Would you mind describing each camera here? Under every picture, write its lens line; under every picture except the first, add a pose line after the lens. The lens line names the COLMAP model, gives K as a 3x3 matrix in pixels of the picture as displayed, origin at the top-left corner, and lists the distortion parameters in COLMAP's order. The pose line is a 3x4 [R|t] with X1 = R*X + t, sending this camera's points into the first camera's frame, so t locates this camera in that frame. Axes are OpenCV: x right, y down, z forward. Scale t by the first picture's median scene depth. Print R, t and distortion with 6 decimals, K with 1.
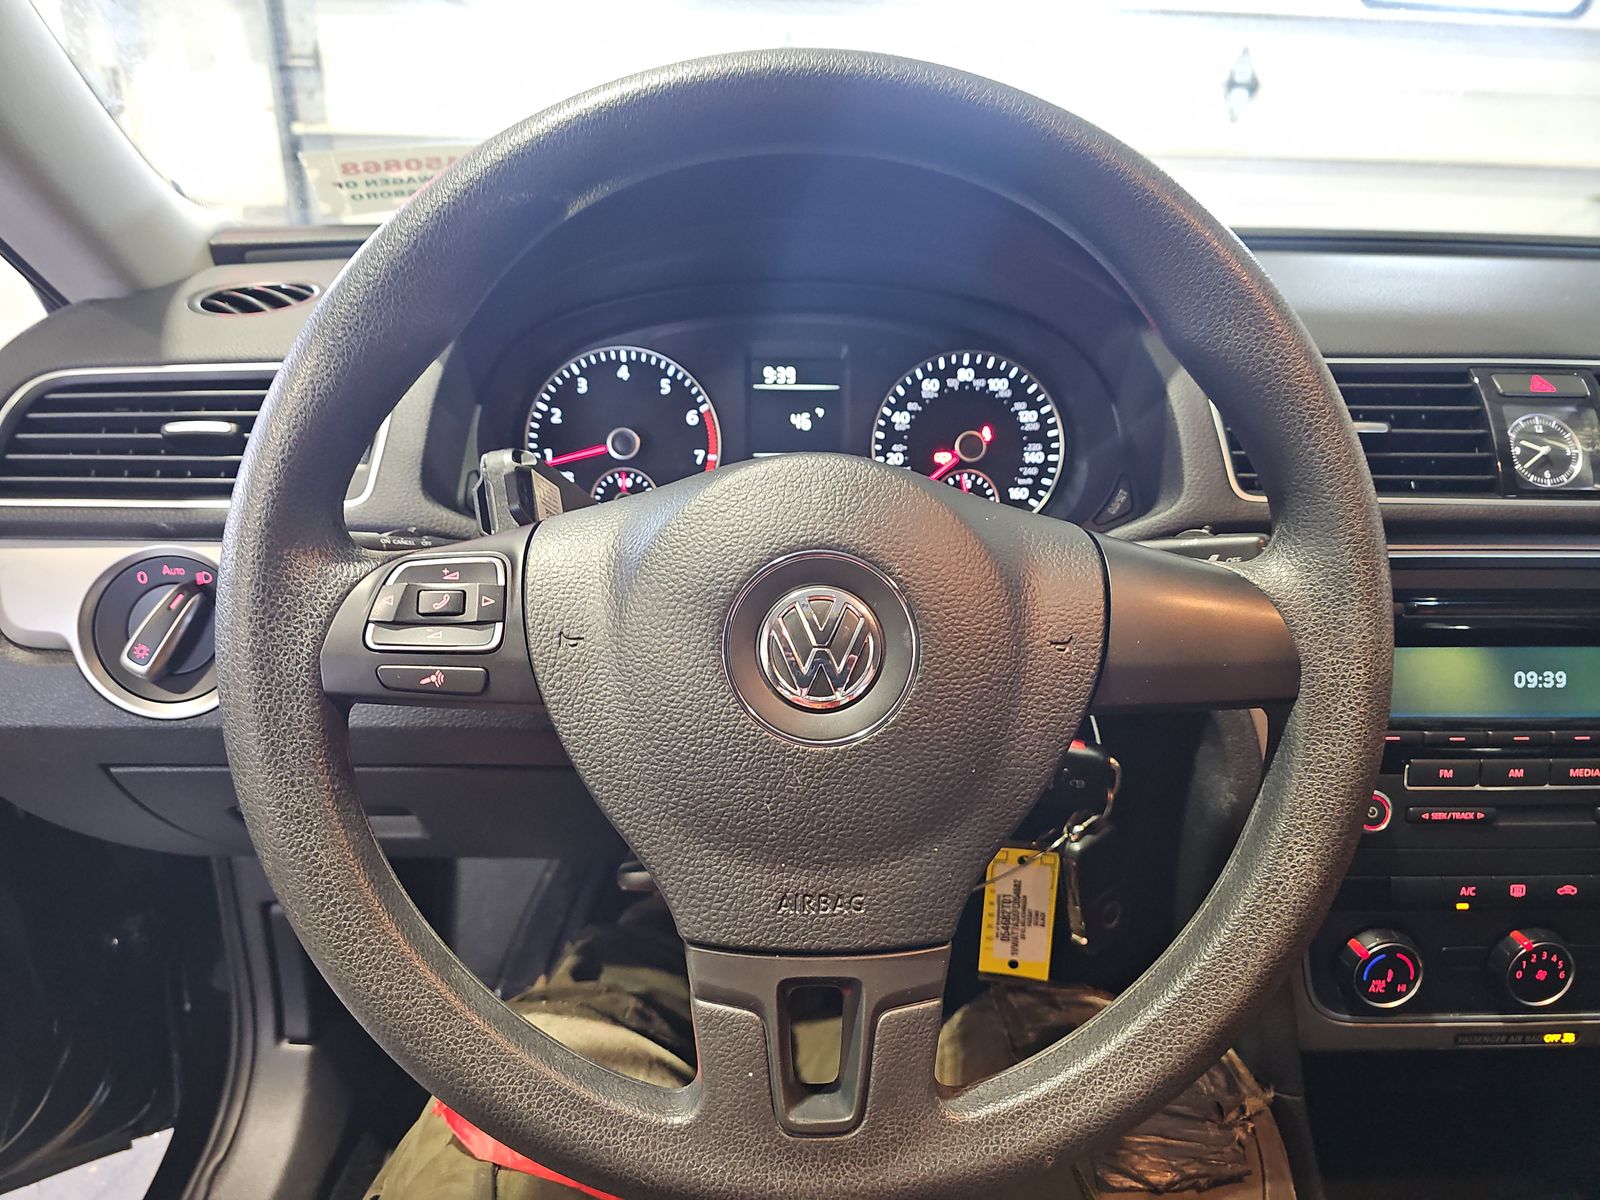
lens RADIAL K [[1071.4, 0, 757.1], [0, 1071.4, 600.5], [0, 0, 1]] dist [-0.000119, -0.038308]
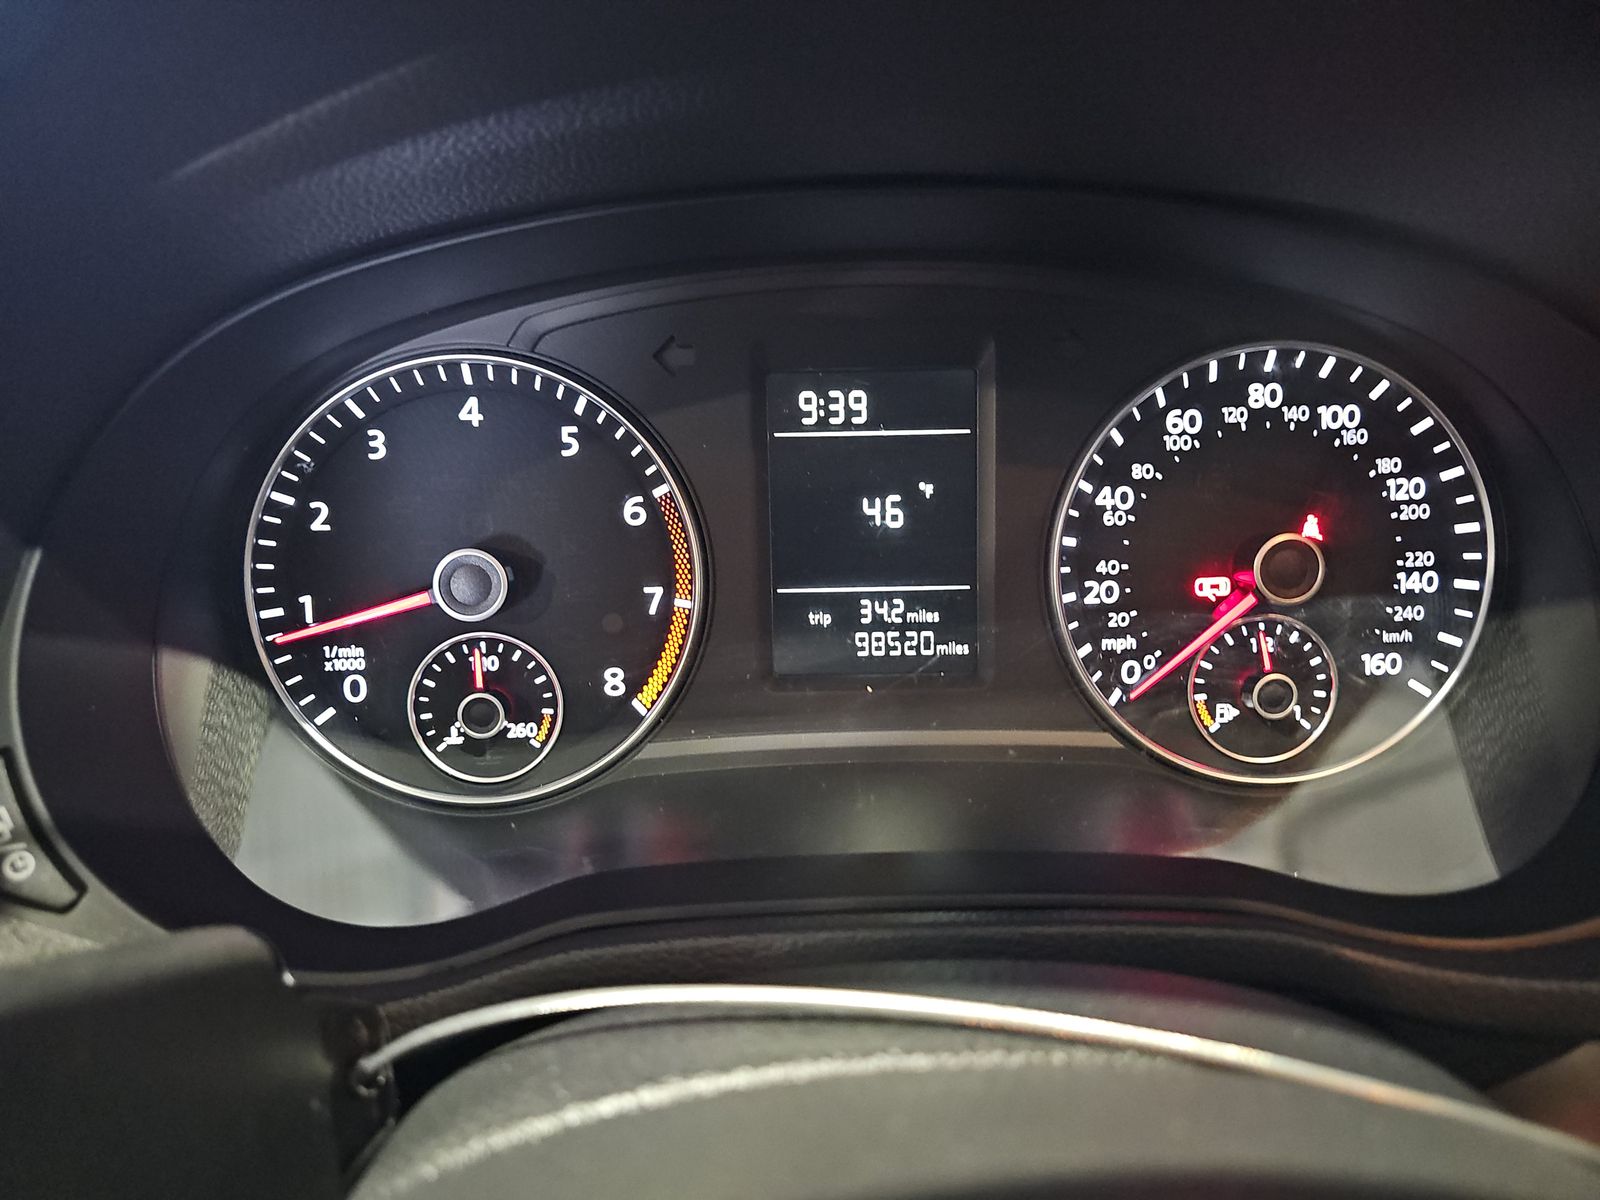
lens RADIAL K [[1071.4, 0, 736.3], [0, 1071.4, 585.3], [0, 0, 1]] dist [-0.000119, -0.038308]
pose [[0.999647, -0.022270, -0.014463, -0.013634], [0.023042, 0.998183, 0.055667, -0.164721], [0.013197, -0.055981, 0.998345, 0.568808]]
